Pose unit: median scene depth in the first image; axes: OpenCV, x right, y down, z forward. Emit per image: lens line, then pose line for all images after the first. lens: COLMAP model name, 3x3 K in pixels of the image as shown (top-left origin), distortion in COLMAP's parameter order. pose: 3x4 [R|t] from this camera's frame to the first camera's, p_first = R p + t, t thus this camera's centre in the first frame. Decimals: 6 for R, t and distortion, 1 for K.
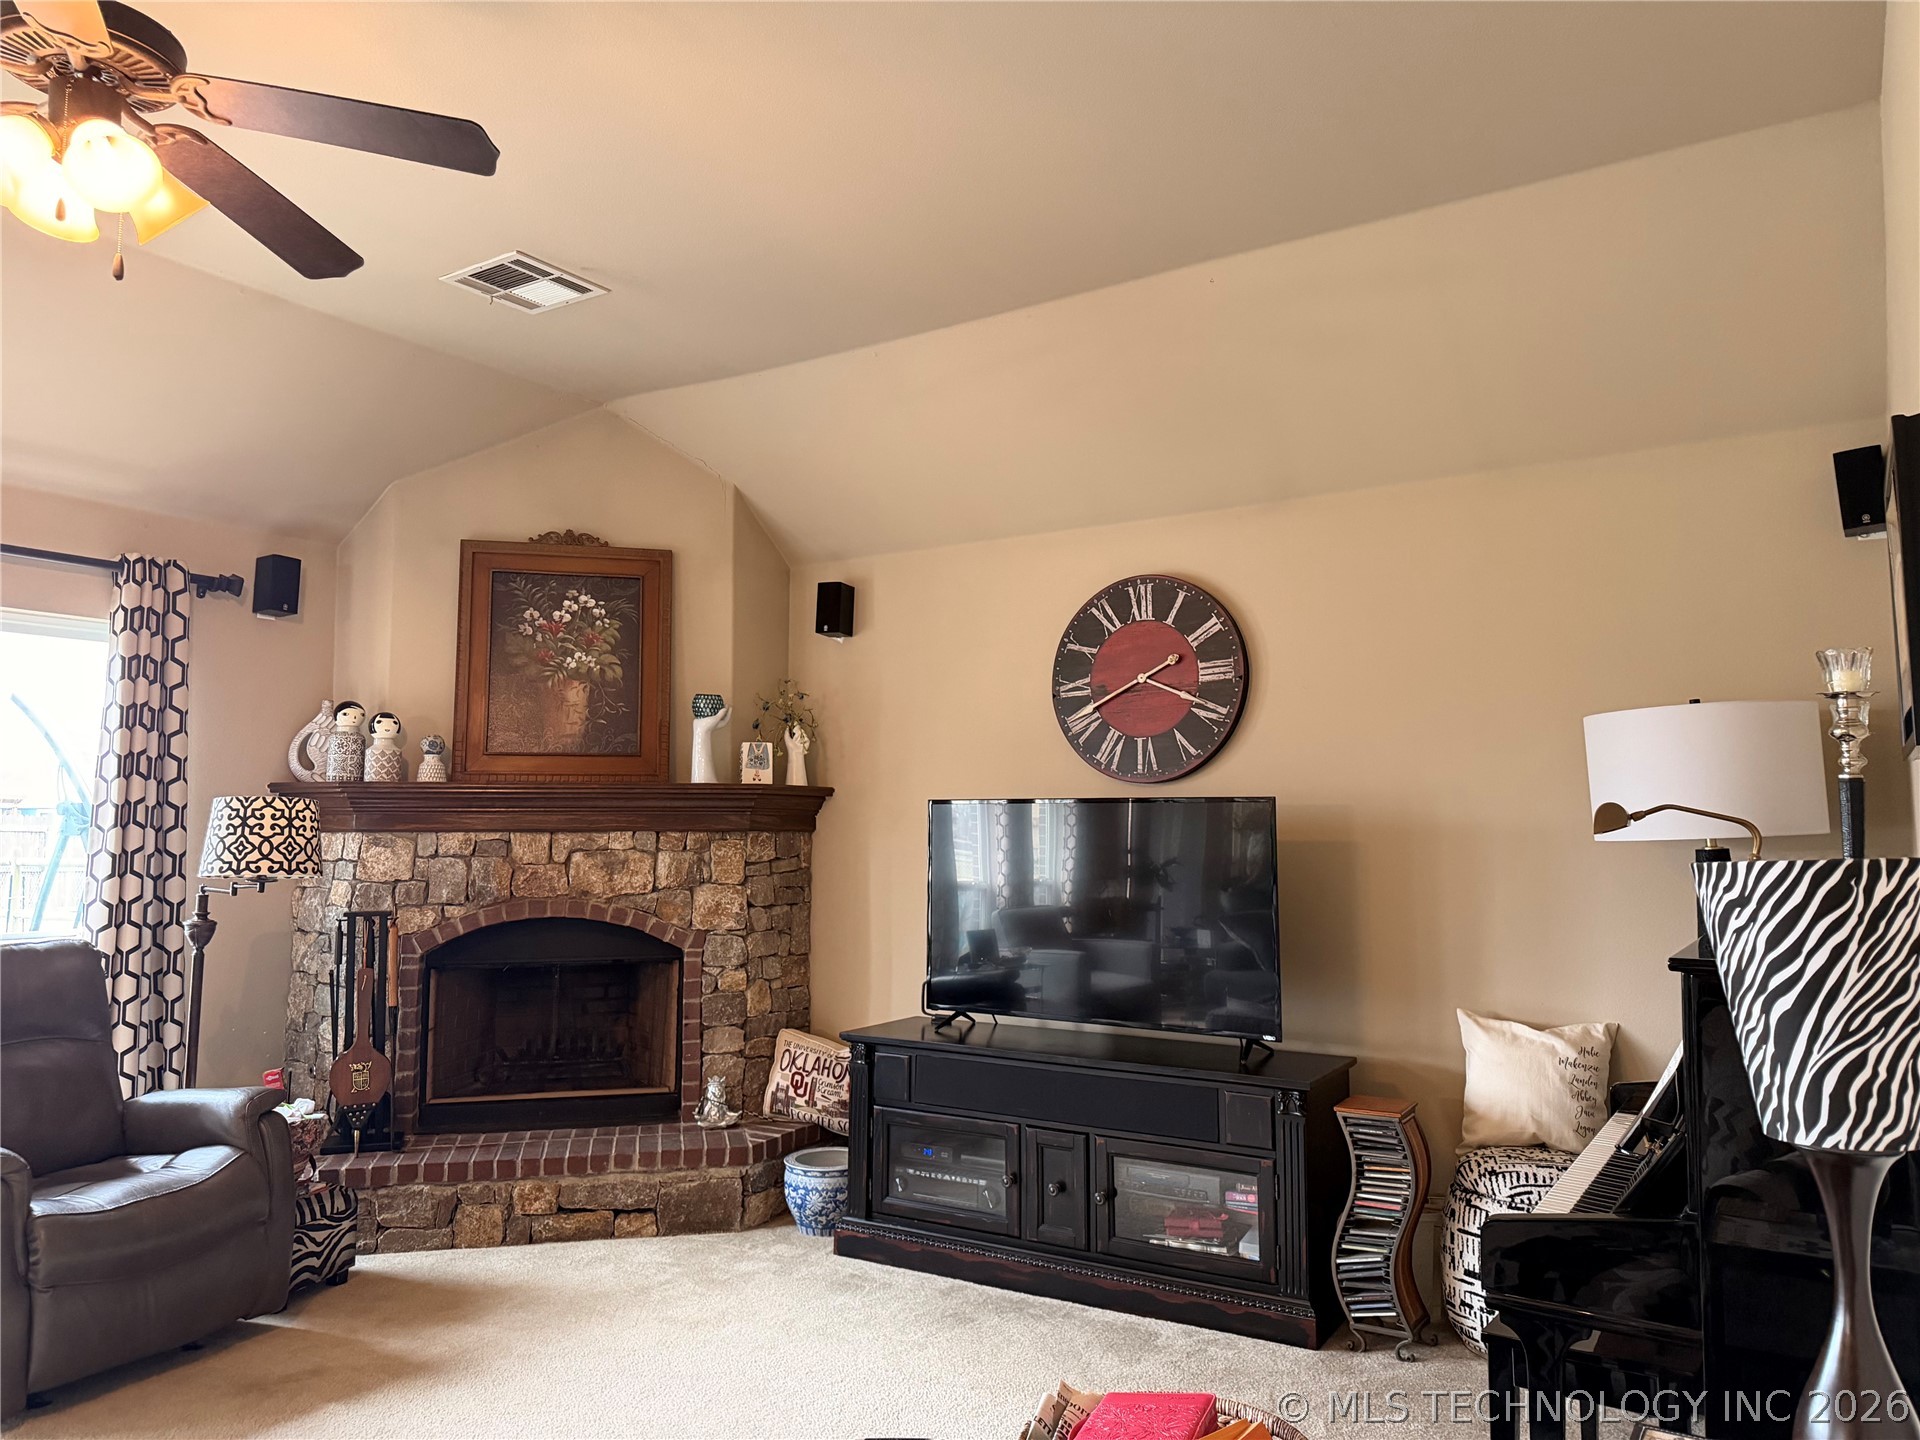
lens RADIAL K [[1341.8, 0, 968.1], [0, 1341.8, 706.7], [0, 0, 1]] dist [0.050526, -0.053522]
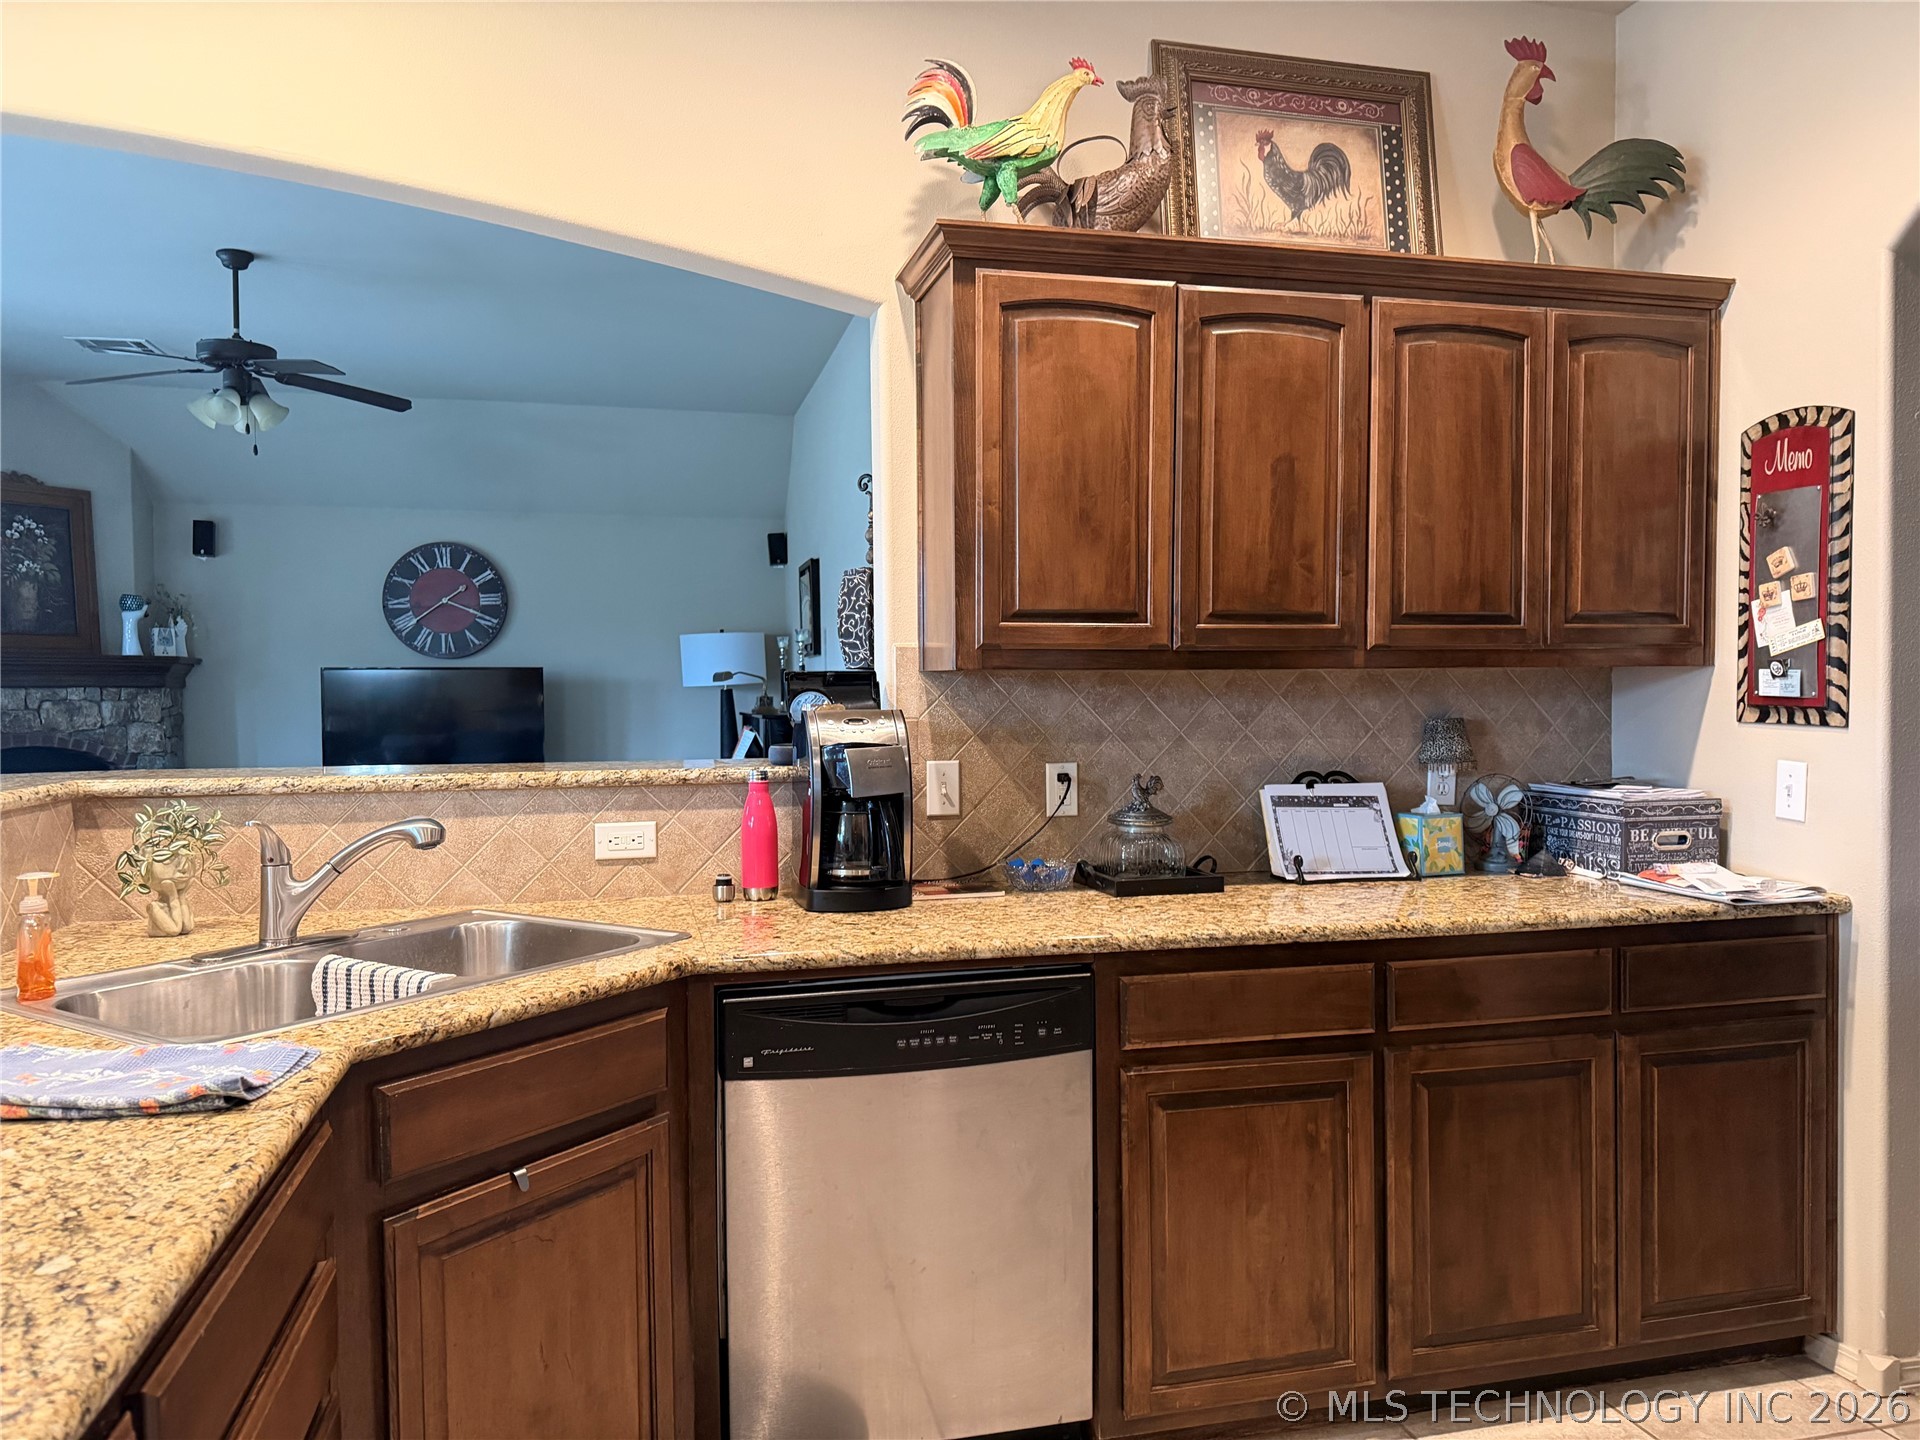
lens RADIAL K [[1341.8, 0, 962.9], [0, 1341.8, 732.1], [0, 0, 1]] dist [0.050526, -0.053522]
pose [[0.687176, -0.032263, 0.725775, -0.663312], [-0.056815, 0.993567, 0.097961, -0.058279], [-0.724266, -0.108551, 0.680922, -0.702525]]
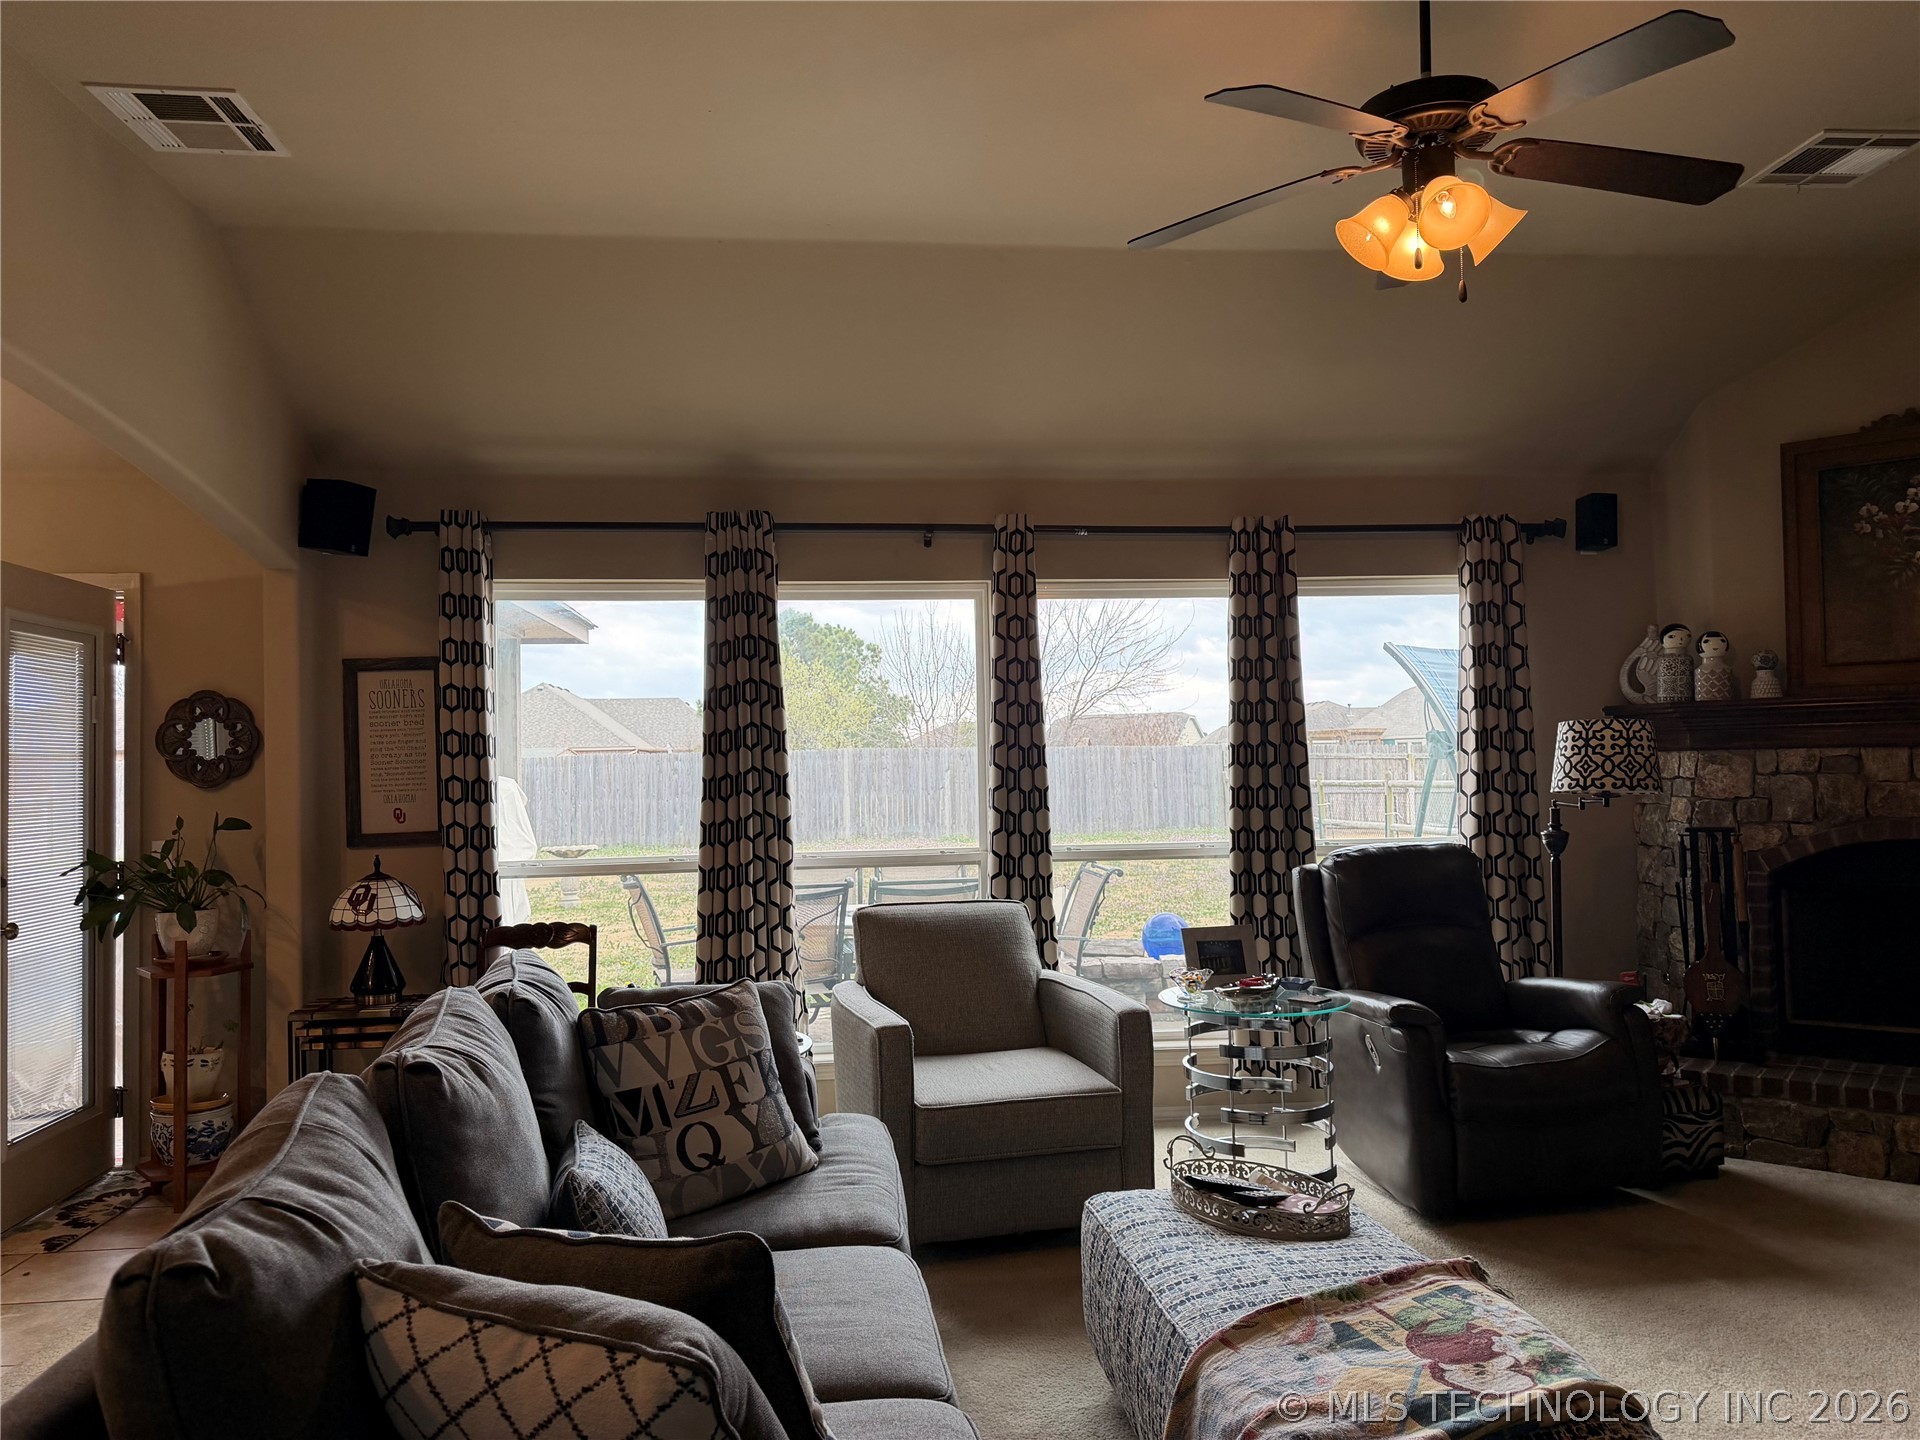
lens RADIAL K [[1341.8, 0, 979.1], [0, 1341.8, 737.2], [0, 0, 1]] dist [0.050526, -0.053522]
pose [[0.619075, -0.032003, -0.784680, 0.022107], [0.094779, 0.994911, 0.034199, -0.003805], [0.779592, -0.095543, 0.618957, -0.061147]]
